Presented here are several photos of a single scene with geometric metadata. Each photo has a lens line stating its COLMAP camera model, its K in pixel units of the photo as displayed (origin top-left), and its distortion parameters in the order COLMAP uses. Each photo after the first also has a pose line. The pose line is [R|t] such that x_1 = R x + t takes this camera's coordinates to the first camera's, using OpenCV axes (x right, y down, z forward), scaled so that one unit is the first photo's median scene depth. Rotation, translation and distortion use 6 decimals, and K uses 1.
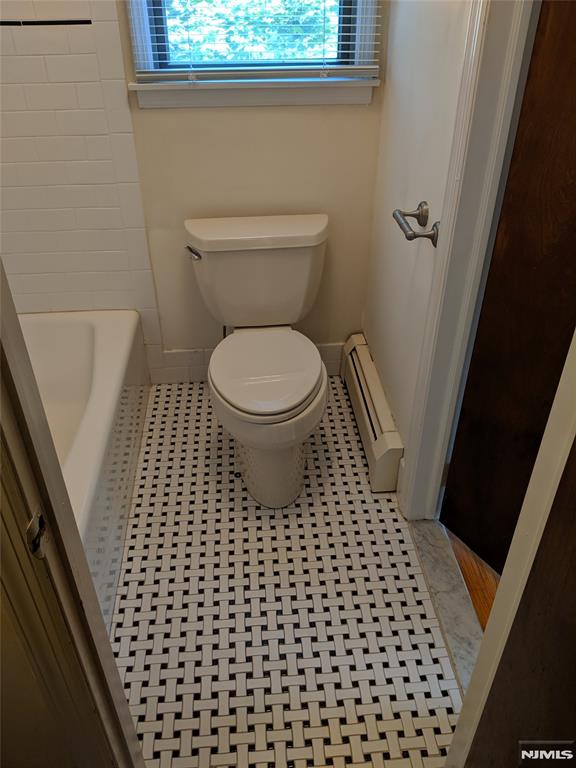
lens RADIAL K [[617.7, 0, 292.4], [0, 617.7, 387.5], [0, 0, 1]] dist [0.040634, -0.067253]
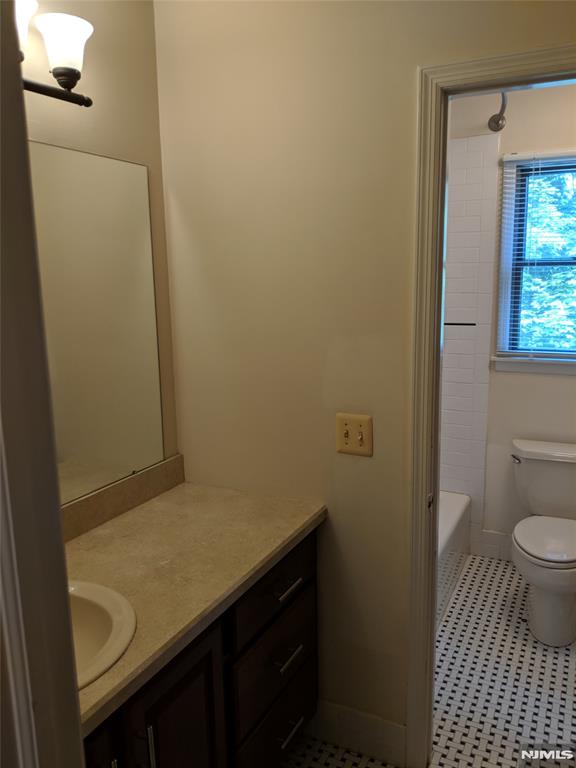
lens RADIAL K [[617.7, 0, 287.9], [0, 617.7, 385.8], [0, 0, 1]] dist [0.040634, -0.067253]
pose [[0.856091, 0.081913, -0.510292, 0.125277], [-0.271853, 0.911101, -0.309823, 0.245924], [0.439549, 0.403962, 0.802254, -0.542826]]
